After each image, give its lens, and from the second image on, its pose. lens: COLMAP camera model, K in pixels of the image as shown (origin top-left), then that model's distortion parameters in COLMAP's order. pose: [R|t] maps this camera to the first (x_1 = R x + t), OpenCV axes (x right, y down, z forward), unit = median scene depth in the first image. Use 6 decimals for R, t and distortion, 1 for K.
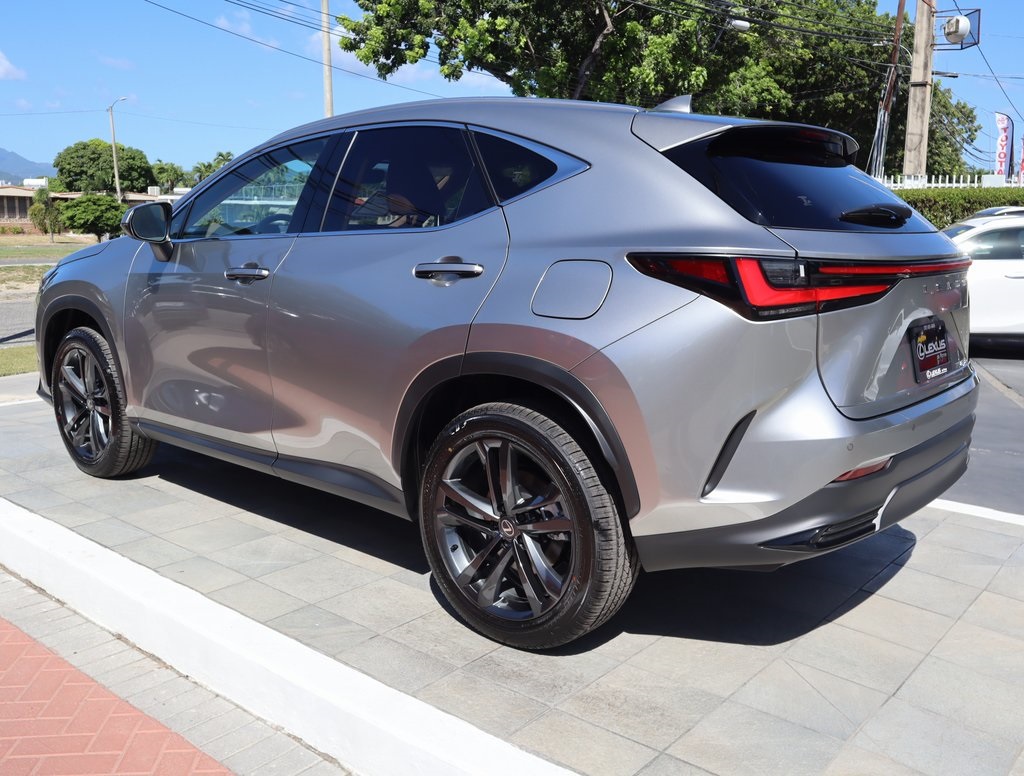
lens RADIAL K [[941.7, 0, 516.4], [0, 941.7, 390.8], [0, 0, 1]] dist [-0.089114, 0.088776]
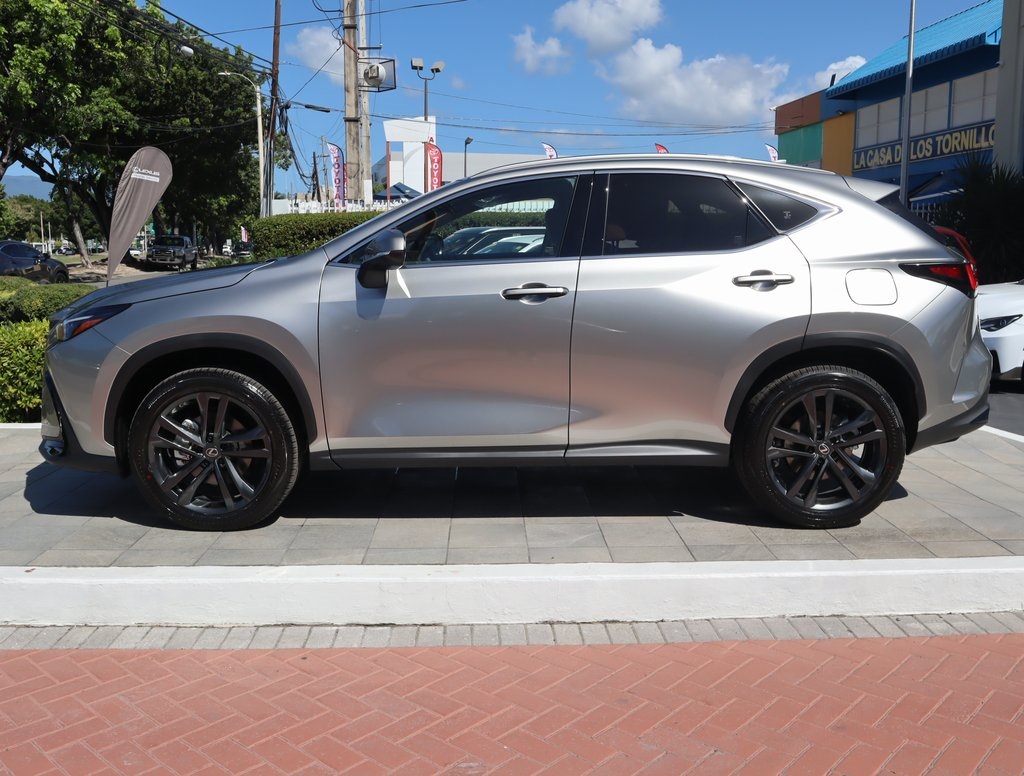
lens RADIAL K [[941.7, 0, 516.4], [0, 941.7, 390.8], [0, 0, 1]] dist [-0.089114, 0.088776]
pose [[0.747608, -0.115948, 0.653941, -1.211955], [0.130501, 0.991093, 0.026533, -0.044943], [-0.651192, 0.065503, 0.756080, 0.172390]]
